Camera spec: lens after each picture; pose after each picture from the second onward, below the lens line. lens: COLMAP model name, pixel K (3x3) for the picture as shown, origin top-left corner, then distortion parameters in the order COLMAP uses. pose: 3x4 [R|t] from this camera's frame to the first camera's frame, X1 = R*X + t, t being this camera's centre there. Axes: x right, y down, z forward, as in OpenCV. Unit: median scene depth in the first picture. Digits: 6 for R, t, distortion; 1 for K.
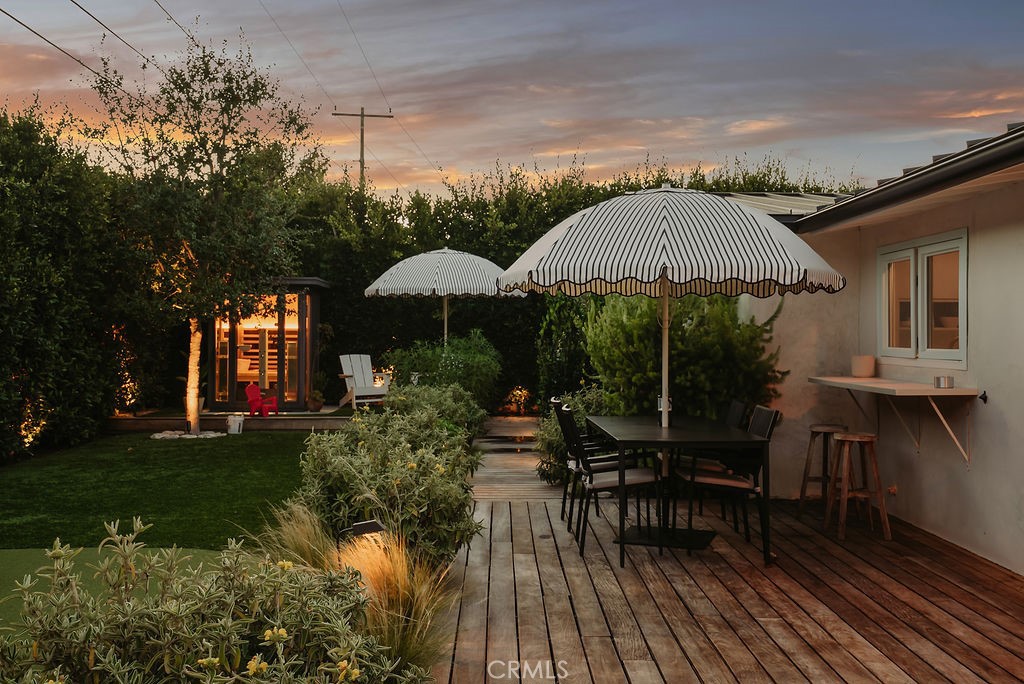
lens RADIAL K [[1001.5, 0, 516.4], [0, 1001.5, 330.1], [0, 0, 1]] dist [0.083013, 0.002064]
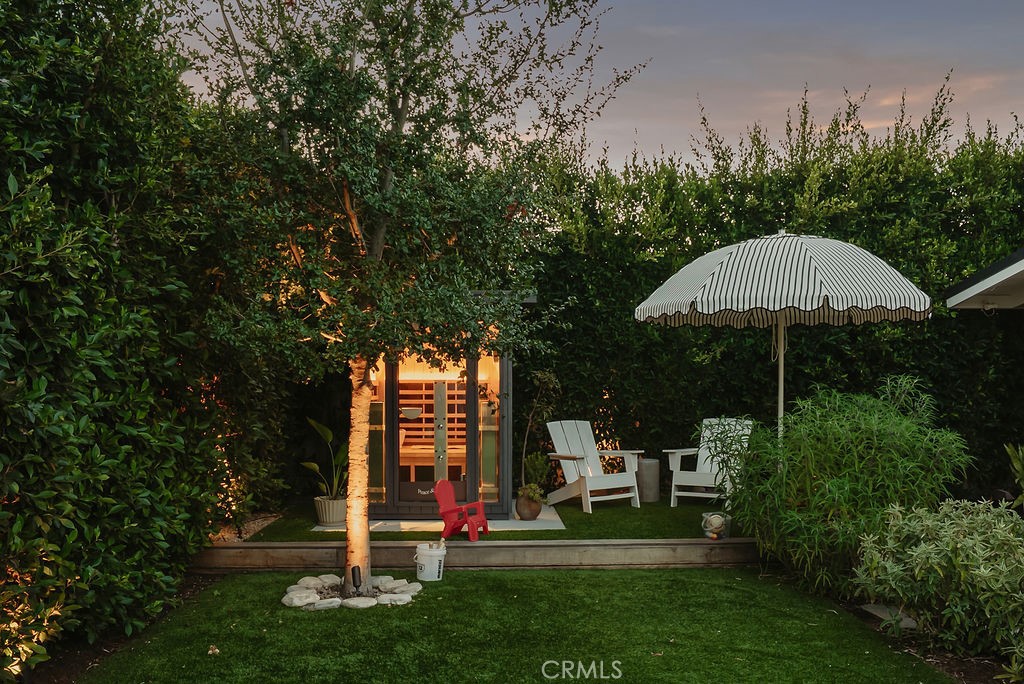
lens RADIAL K [[849.3, 0, 486.1], [0, 849.3, 408.5], [0, 0, 1]] dist [-0.003891, 0.000458]
pose [[0.999465, -0.008792, -0.031507, -0.385488], [0.009665, 0.999570, 0.027677, 0.003039], [0.031250, -0.027967, 0.999120, 0.919828]]
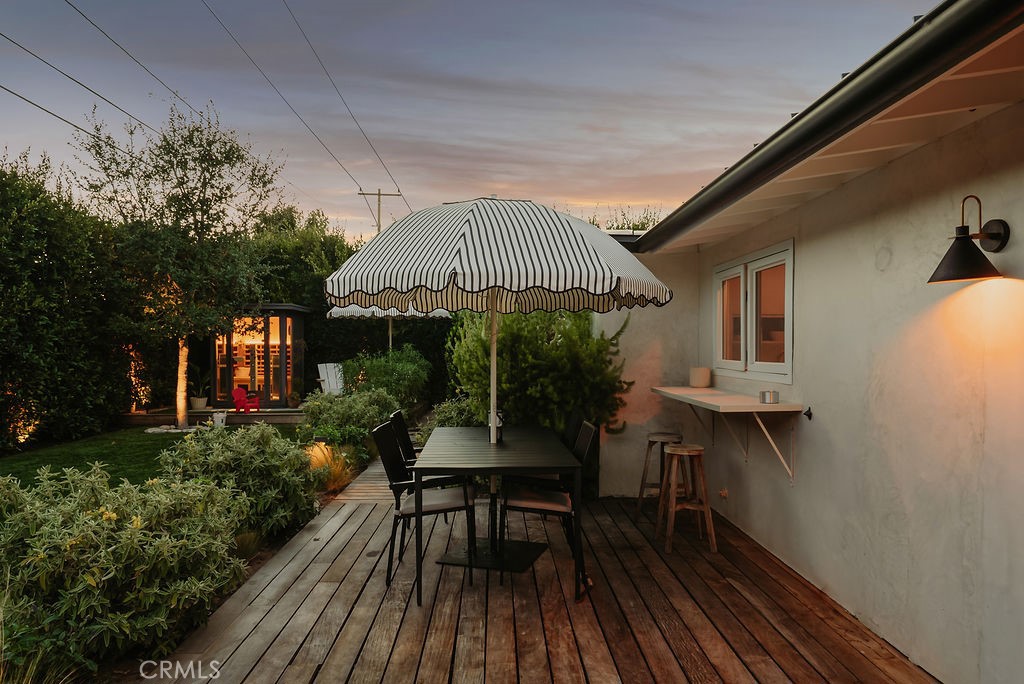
lens RADIAL K [[656.0, 0, 511.1], [0, 656.0, 362.9], [0, 0, 1]] dist [-0.027877, 0.049231]
pose [[0.999958, -0.005074, 0.007606, 0.132386], [0.004844, 0.999542, 0.029886, -0.001220], [-0.007754, -0.029848, 0.999524, 0.295798]]
